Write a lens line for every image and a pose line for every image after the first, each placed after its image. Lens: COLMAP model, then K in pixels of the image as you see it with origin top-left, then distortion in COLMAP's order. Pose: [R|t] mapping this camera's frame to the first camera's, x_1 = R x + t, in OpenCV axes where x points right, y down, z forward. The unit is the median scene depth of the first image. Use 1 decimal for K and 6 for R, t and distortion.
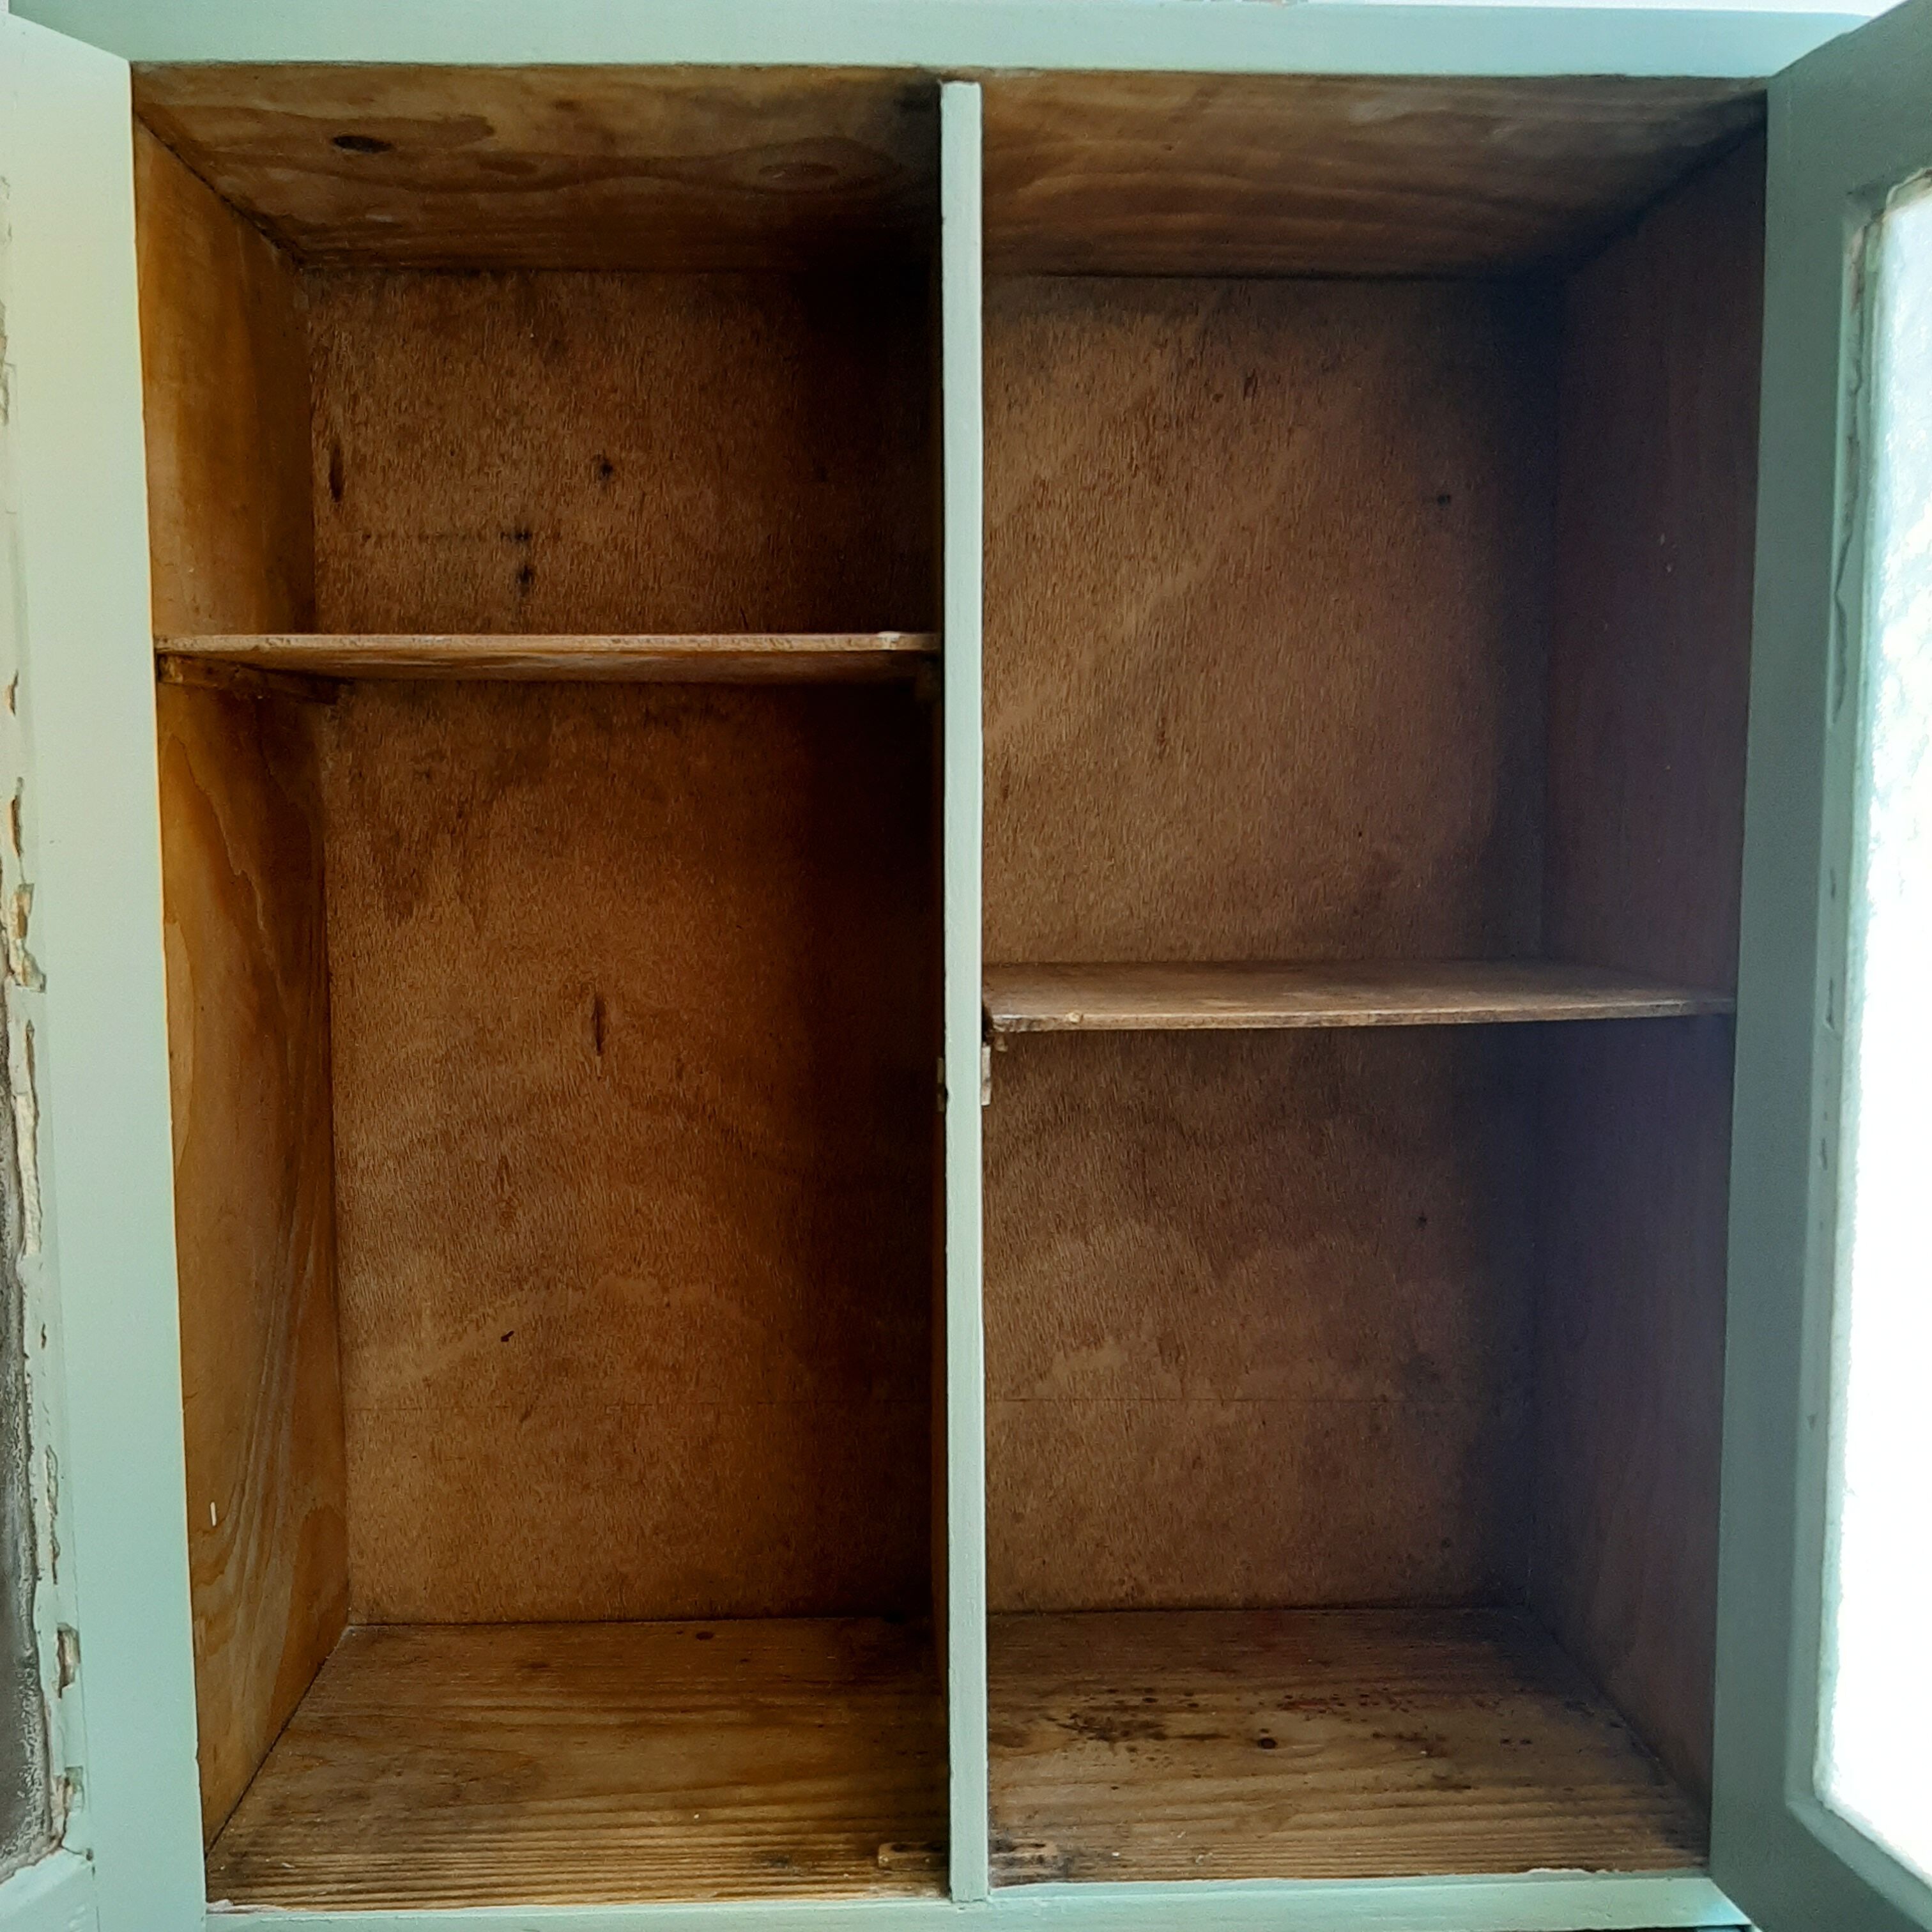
lens RADIAL K [[2028.6, 0, 1000.4], [0, 2028.6, 973.9], [0, 0, 1]] dist [0.129400, -0.261749]
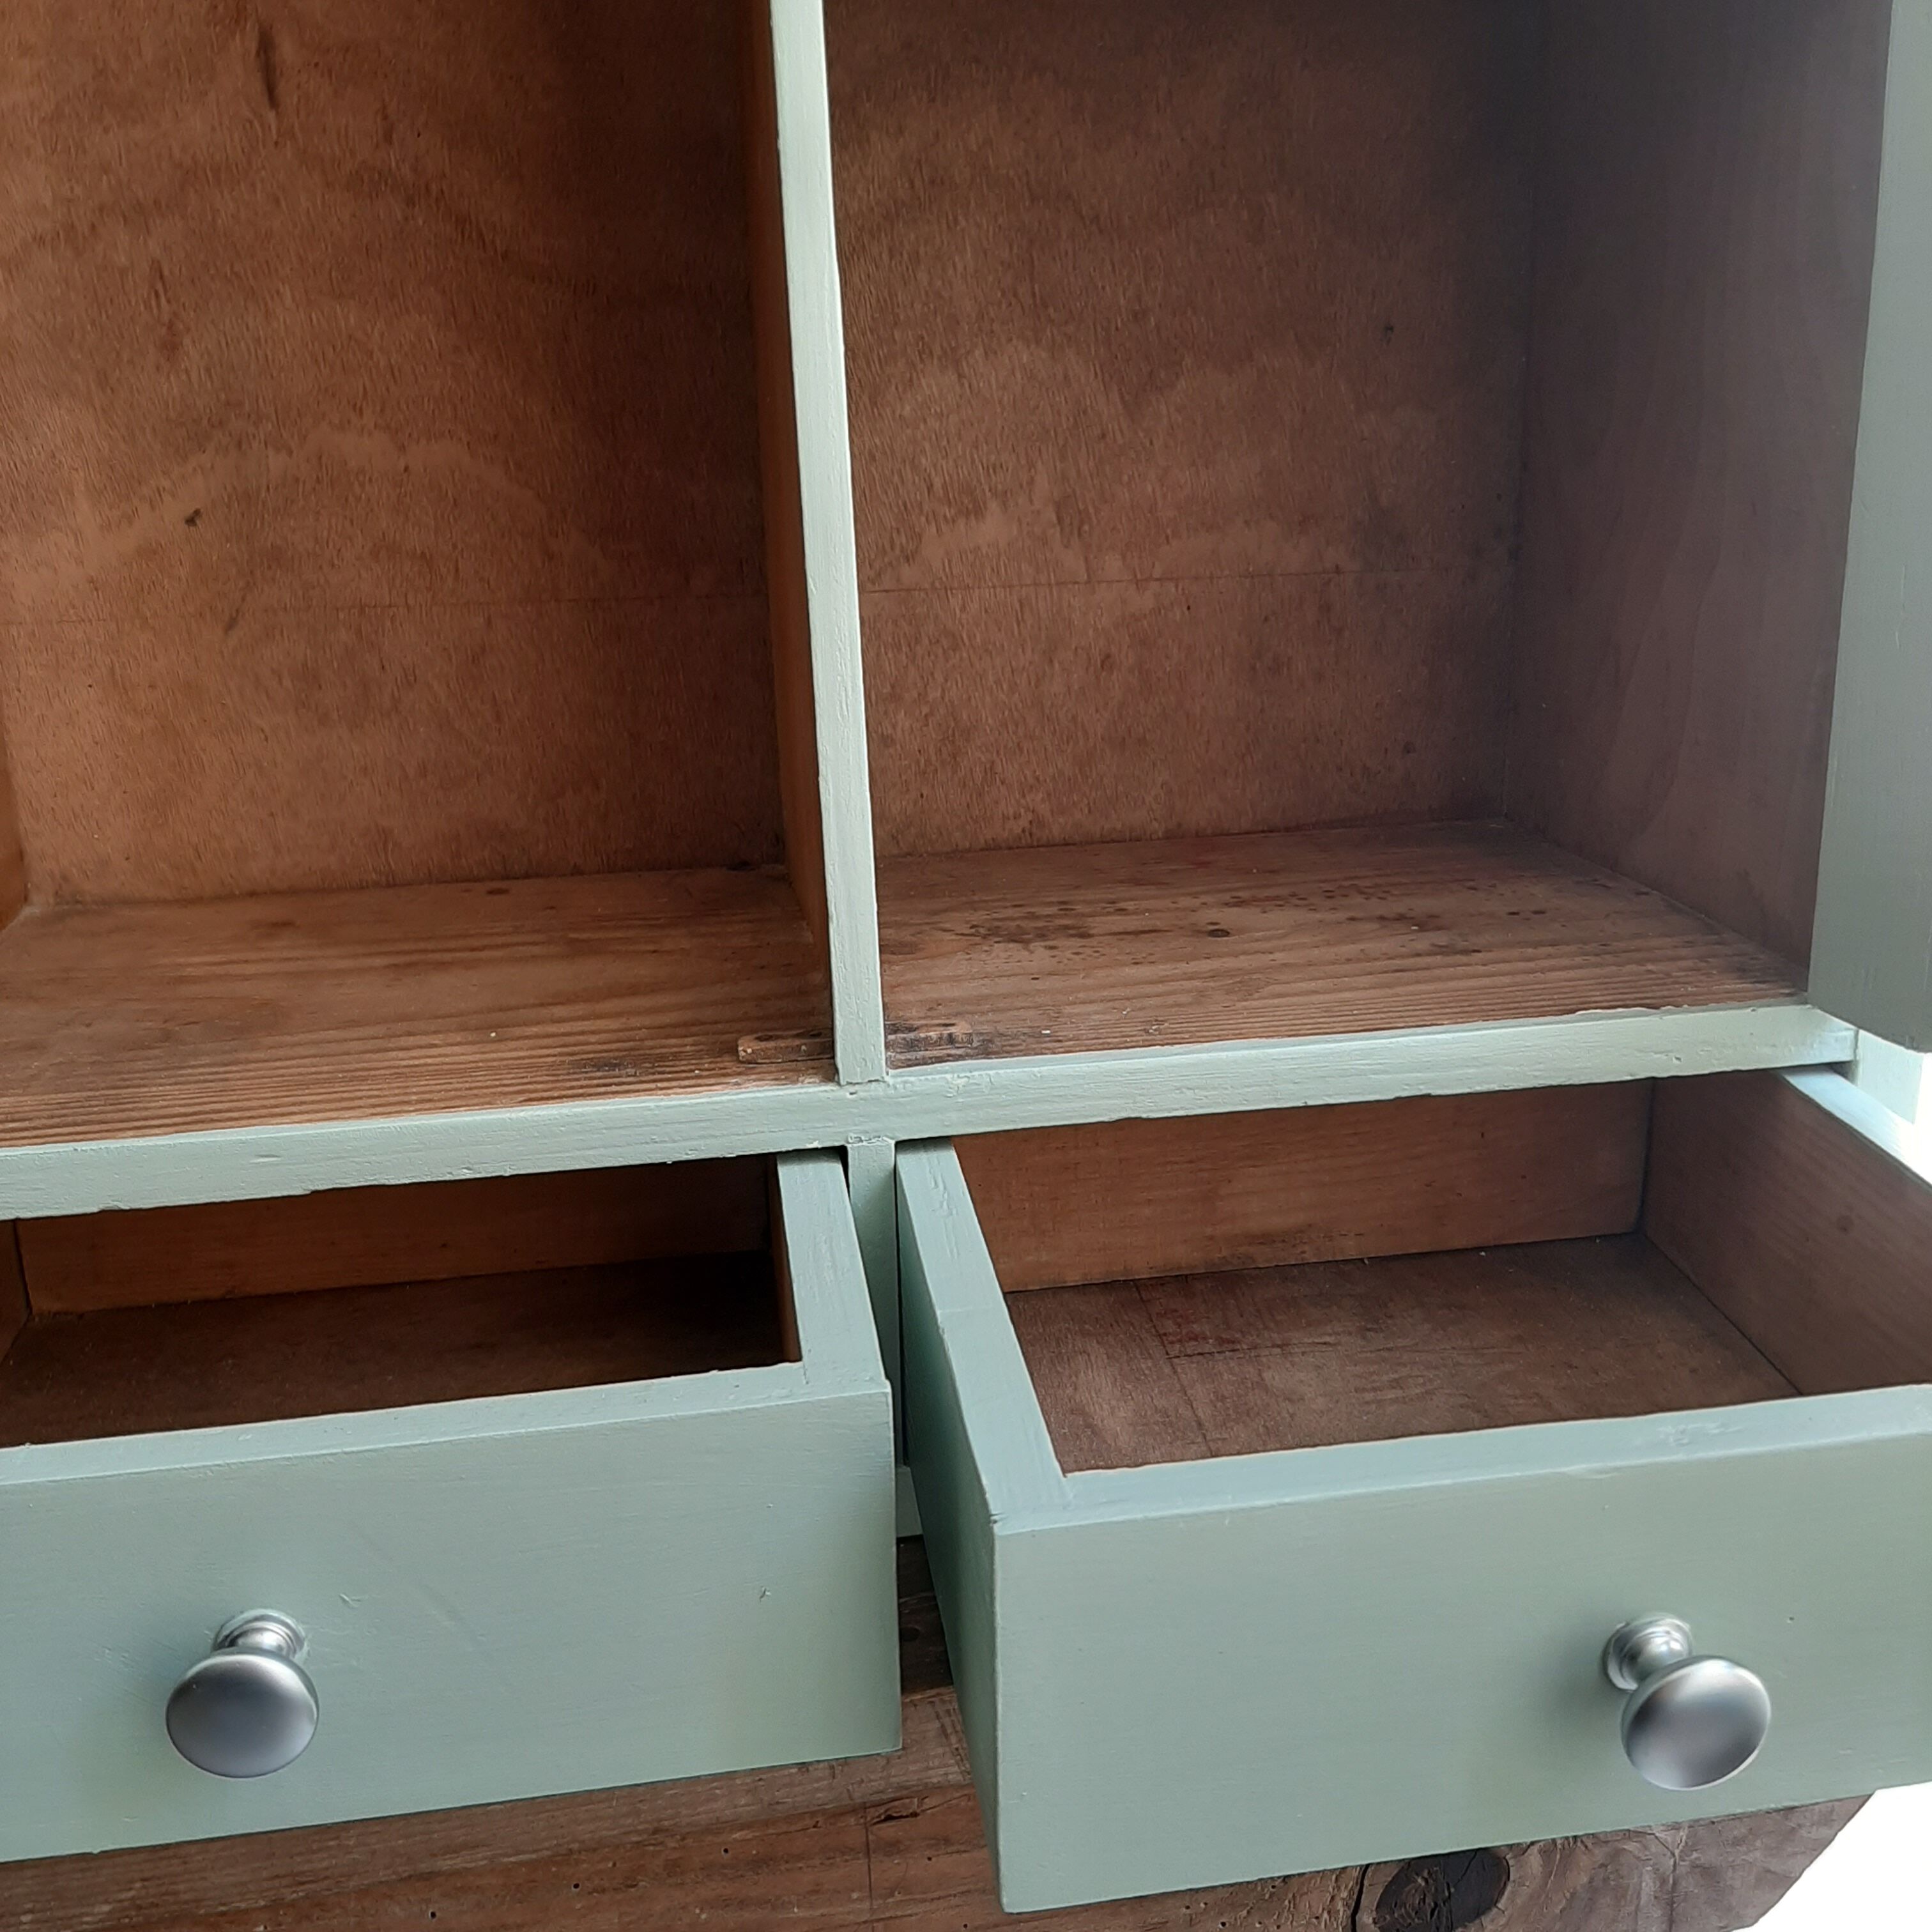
lens RADIAL K [[2028.6, 0, 1000.4], [0, 2028.6, 973.9], [0, 0, 1]] dist [0.129400, -0.261749]
pose [[0.995050, -0.052984, 0.084067, -0.019175], [0.034129, 0.976751, 0.211643, 0.193084], [-0.093326, -0.207726, 0.973725, 0.207709]]
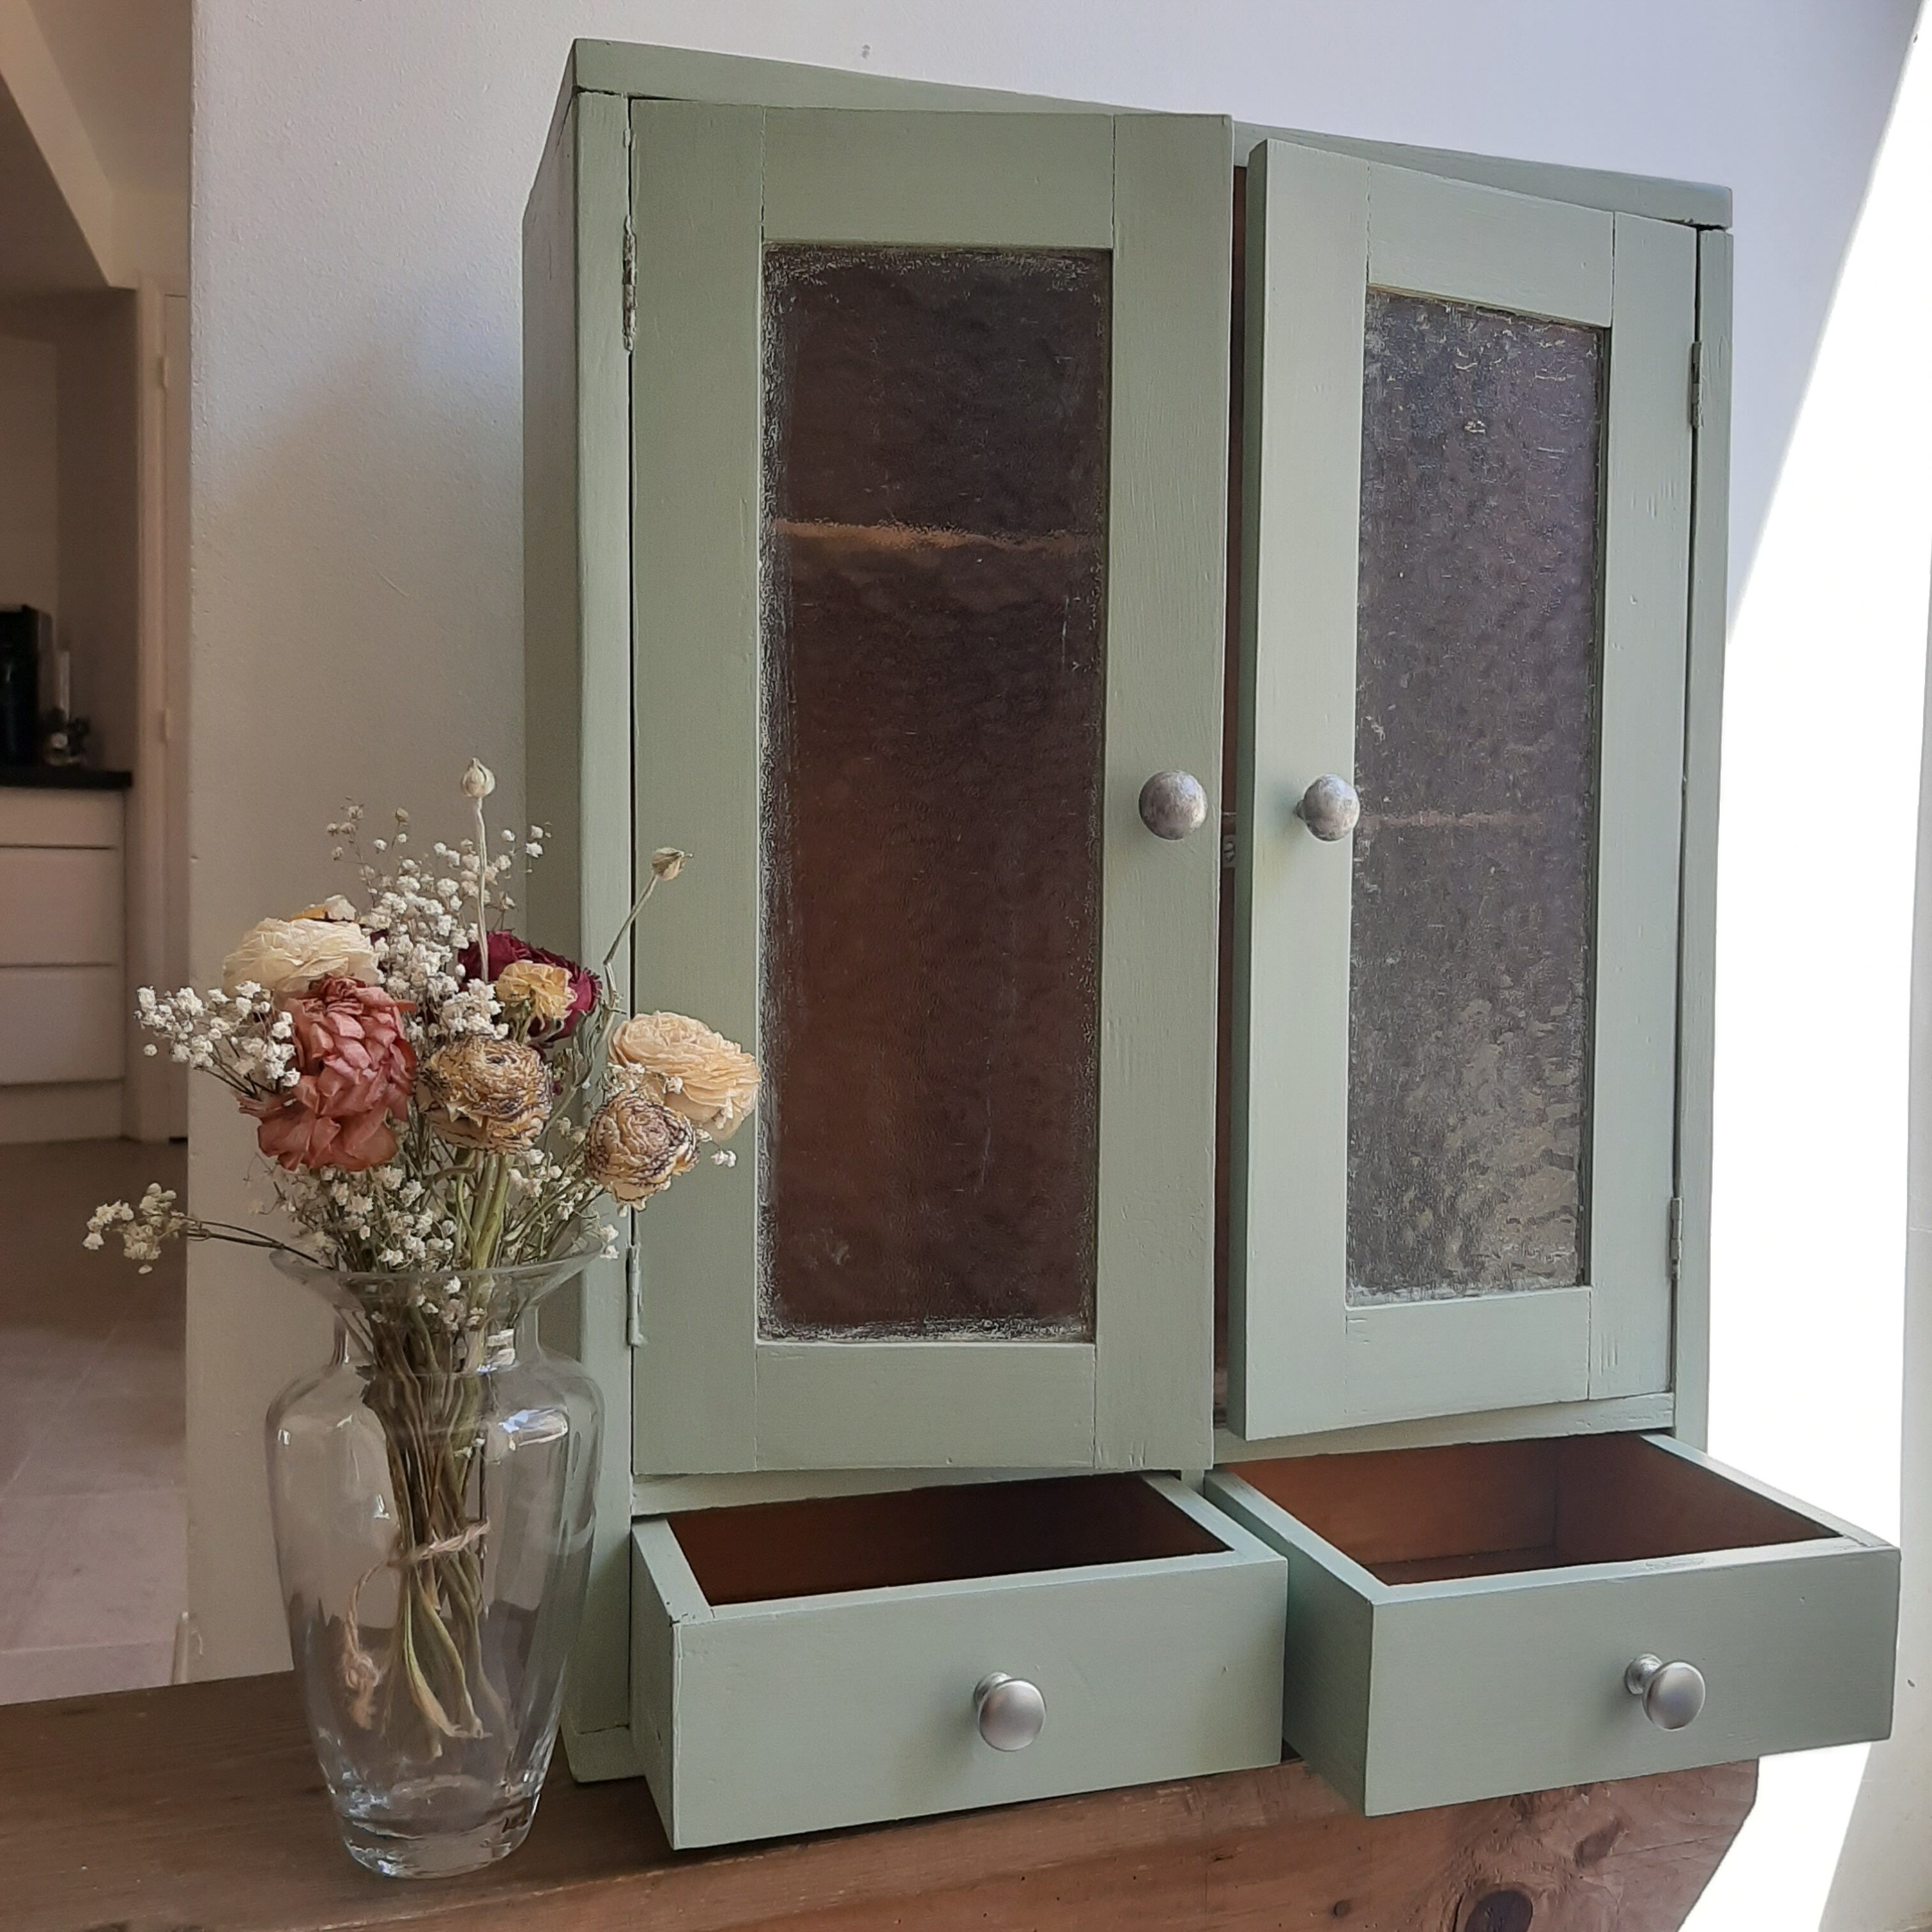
lens RADIAL K [[2028.6, 0, 1000.4], [0, 2028.6, 973.9], [0, 0, 1]] dist [0.129400, -0.261749]
pose [[0.964944, 0.004937, 0.262409, -0.391900], [0.010278, 0.998345, -0.056577, 0.161412], [-0.262254, 0.057291, 0.963297, -0.264485]]
